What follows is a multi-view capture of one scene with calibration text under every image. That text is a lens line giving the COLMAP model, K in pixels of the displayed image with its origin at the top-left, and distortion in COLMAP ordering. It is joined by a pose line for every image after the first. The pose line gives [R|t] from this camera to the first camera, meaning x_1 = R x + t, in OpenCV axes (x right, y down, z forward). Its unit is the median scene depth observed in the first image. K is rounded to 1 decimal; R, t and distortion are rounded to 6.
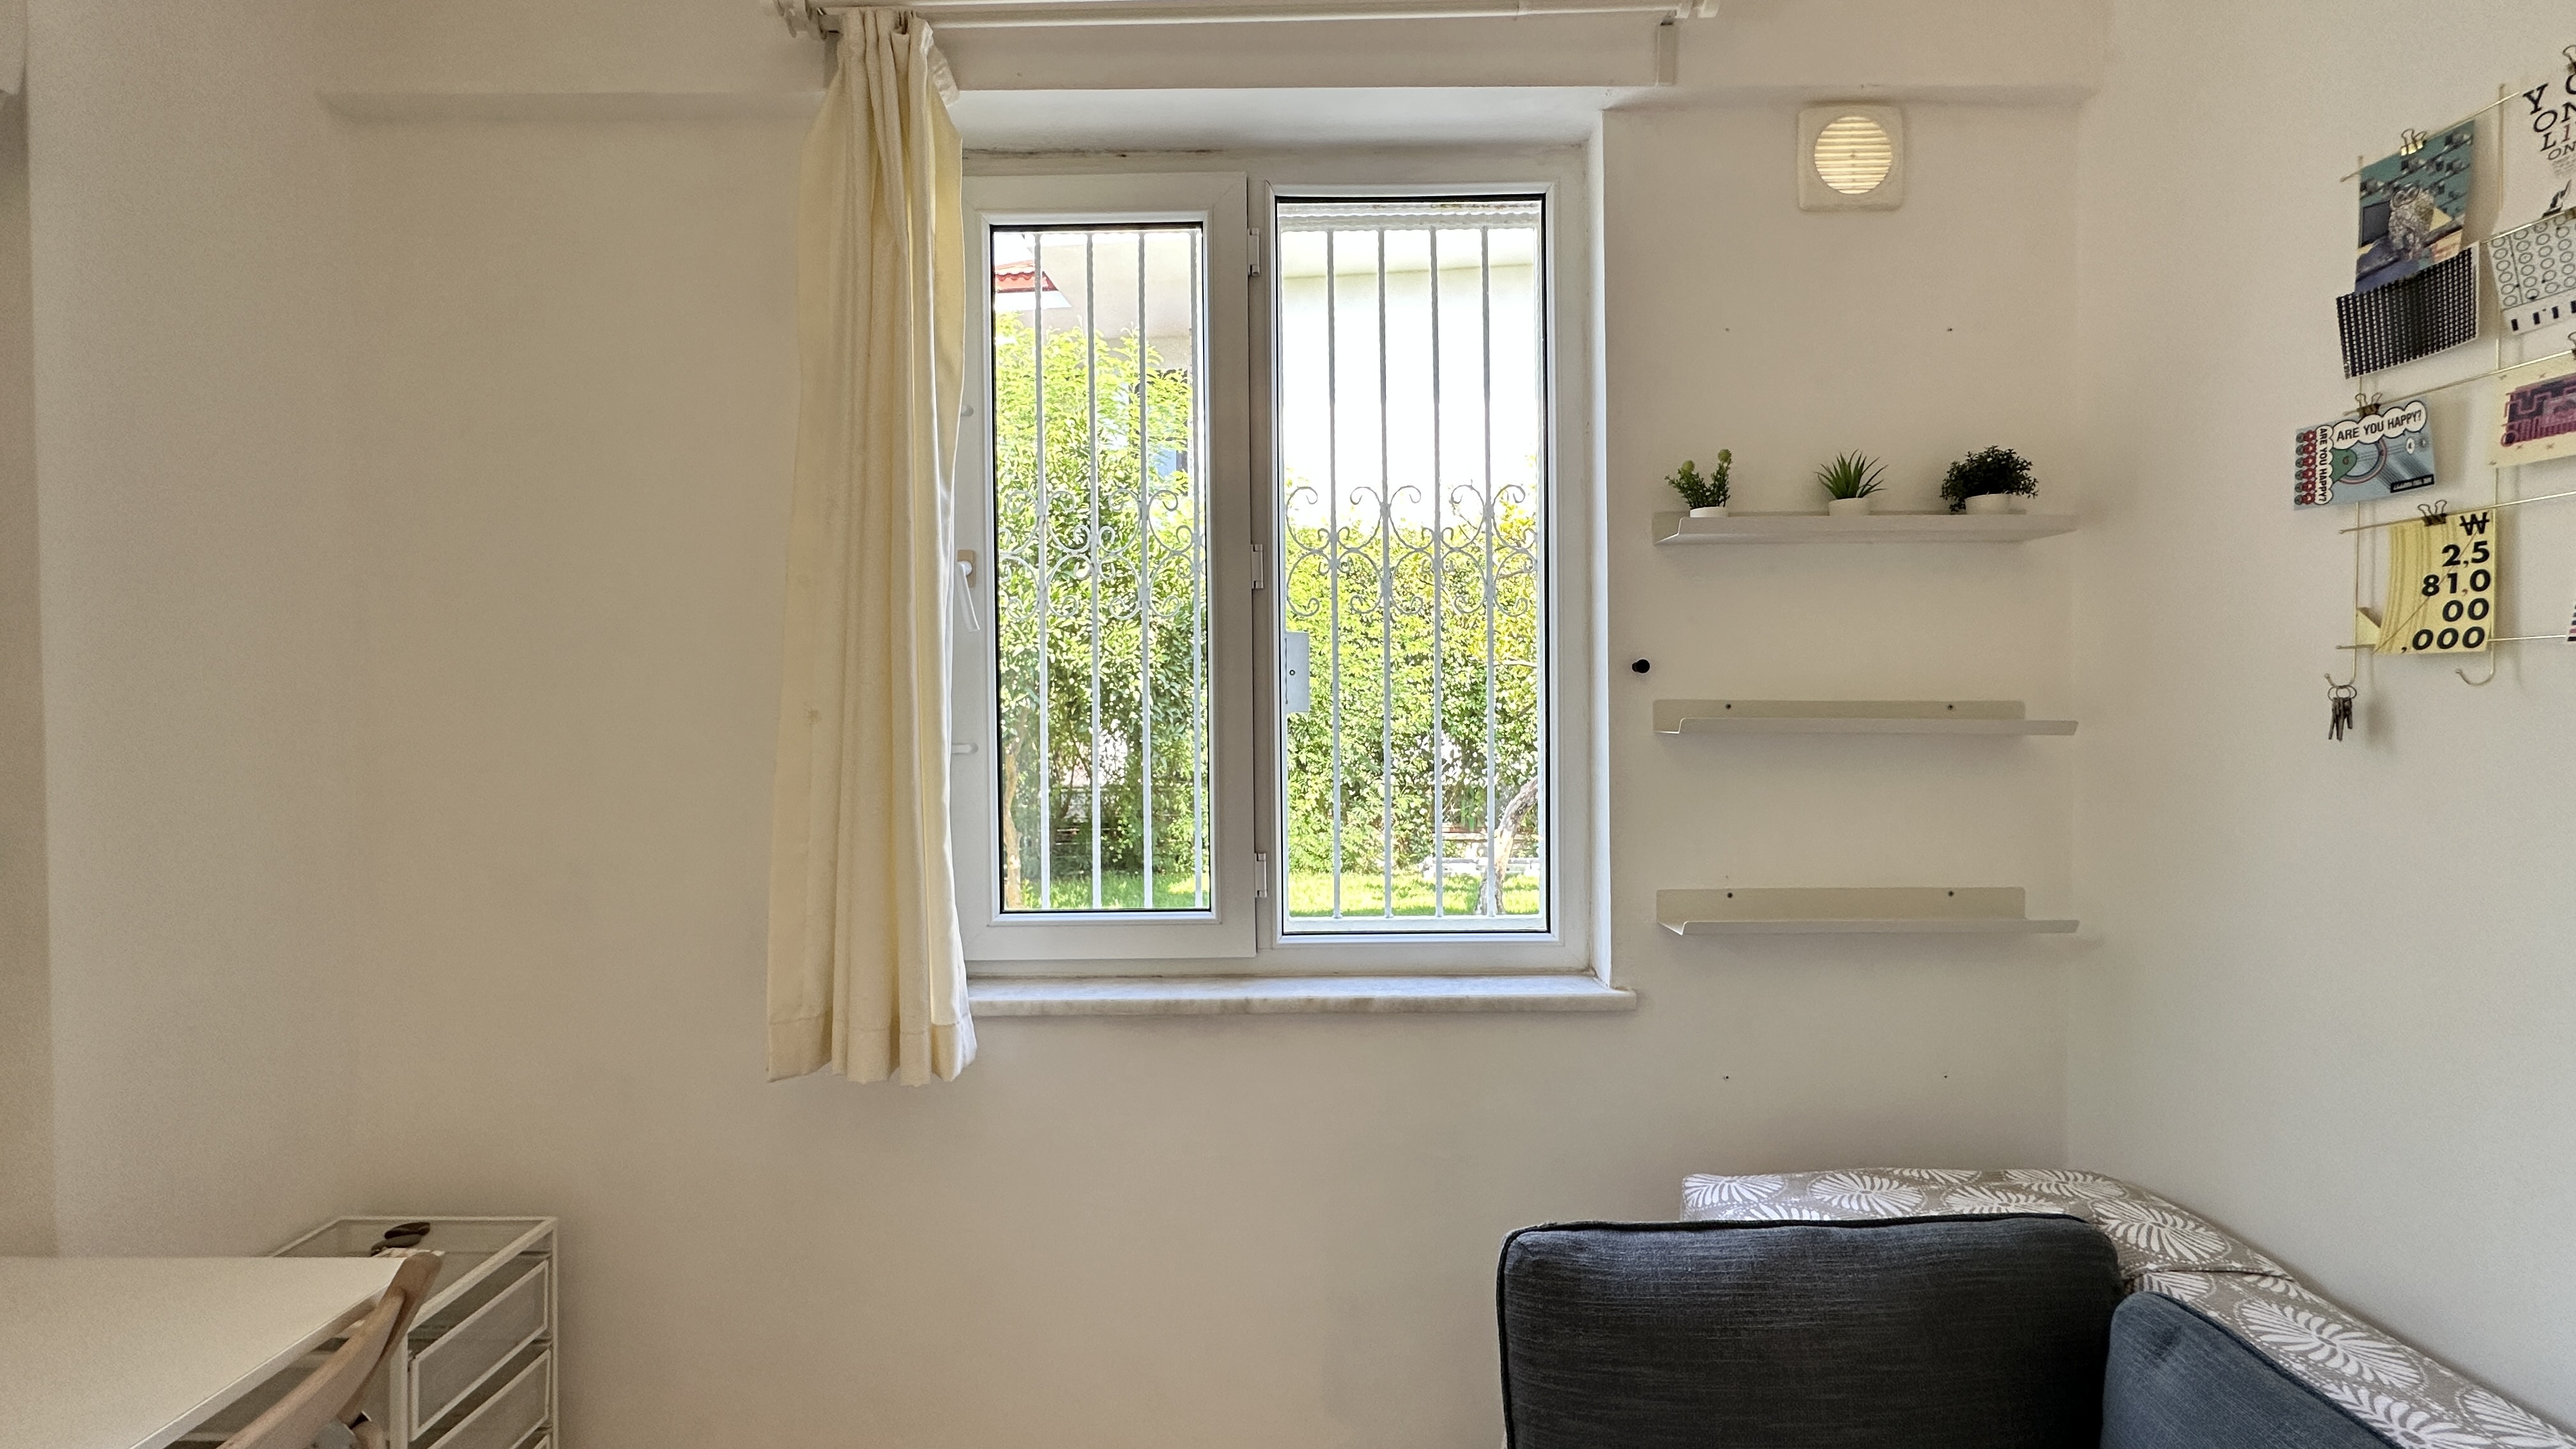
lens RADIAL K [[1030.0, 0, 1277.6], [0, 1030.0, 722.3], [0, 0, 1]] dist [-0.003096, 0.001379]
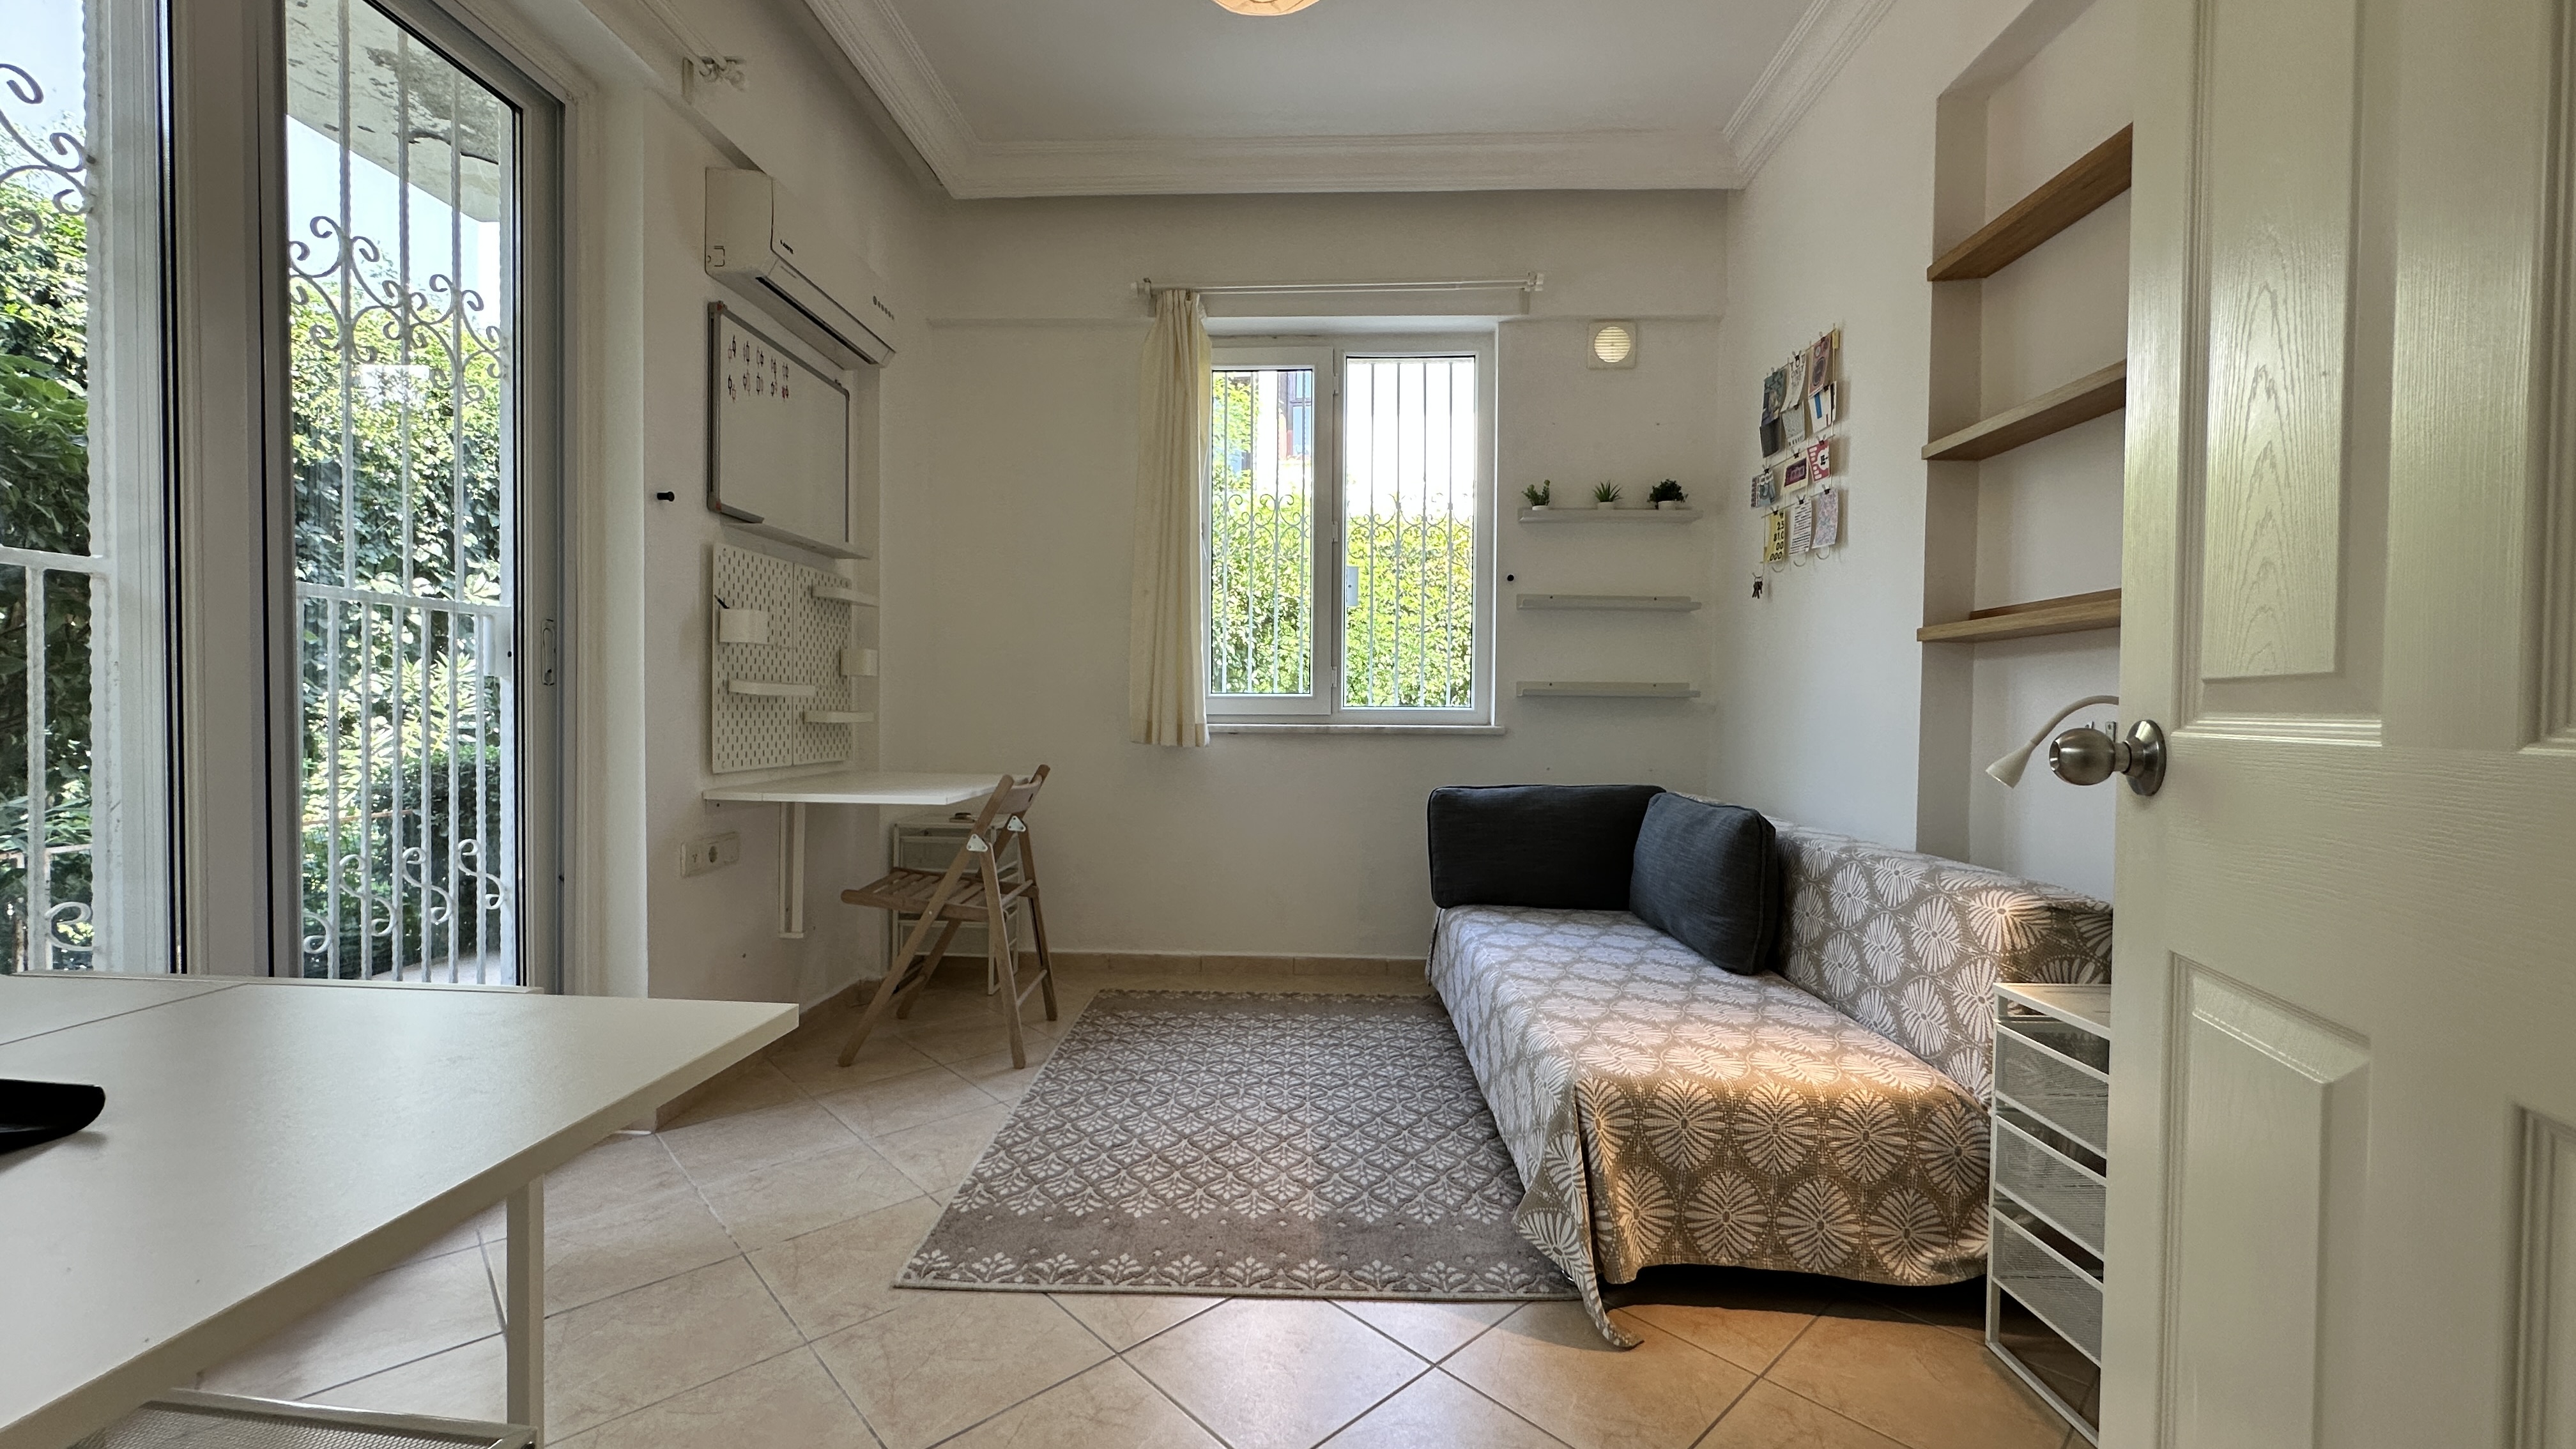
lens RADIAL K [[1030.0, 0, 1279.0], [0, 1030.0, 725.3], [0, 0, 1]] dist [-0.003096, 0.001379]
pose [[0.998905, 0.015833, -0.044029, -0.039138], [-0.015331, 0.999814, 0.011720, 0.242592], [0.044206, -0.011032, 0.998962, -1.224819]]
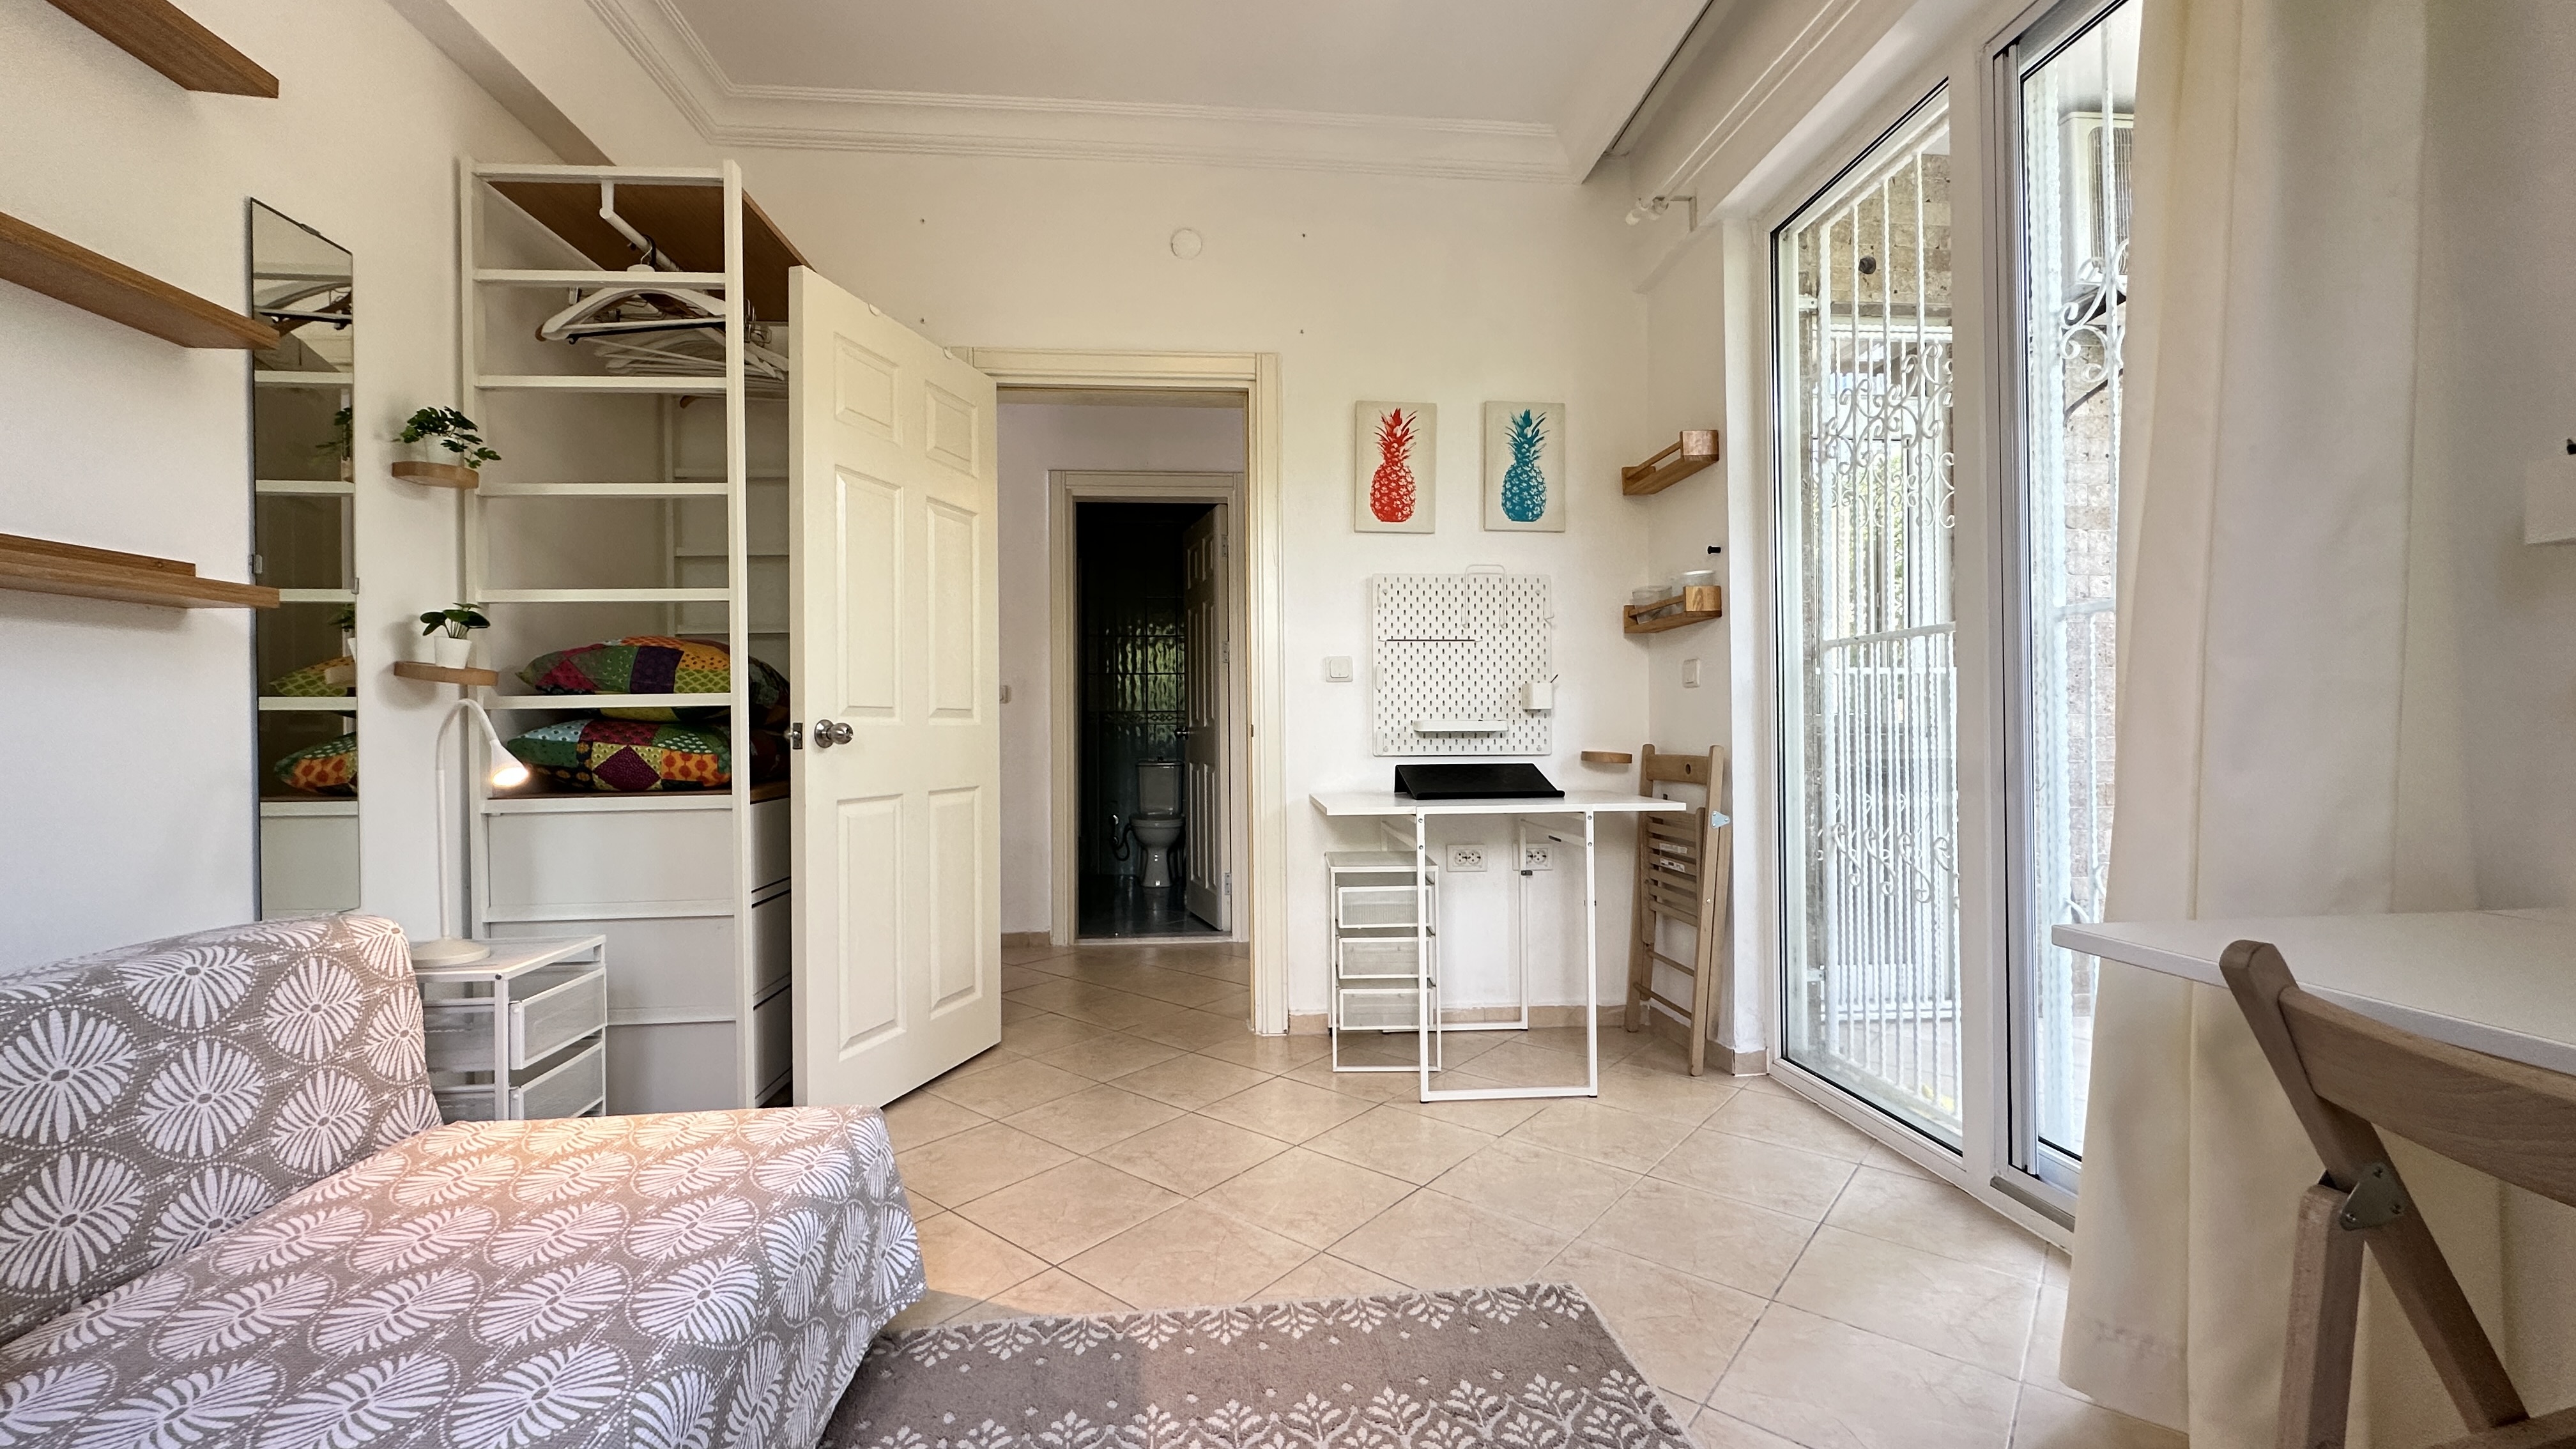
lens RADIAL K [[1030.0, 0, 1290.5], [0, 1030.0, 723.9], [0, 0, 1]] dist [-0.003096, 0.001379]
pose [[-0.996730, 0.008603, -0.080342, -0.138264], [0.007927, 0.999931, 0.008724, 0.238317], [0.080411, 0.008058, -0.996729, 2.307119]]
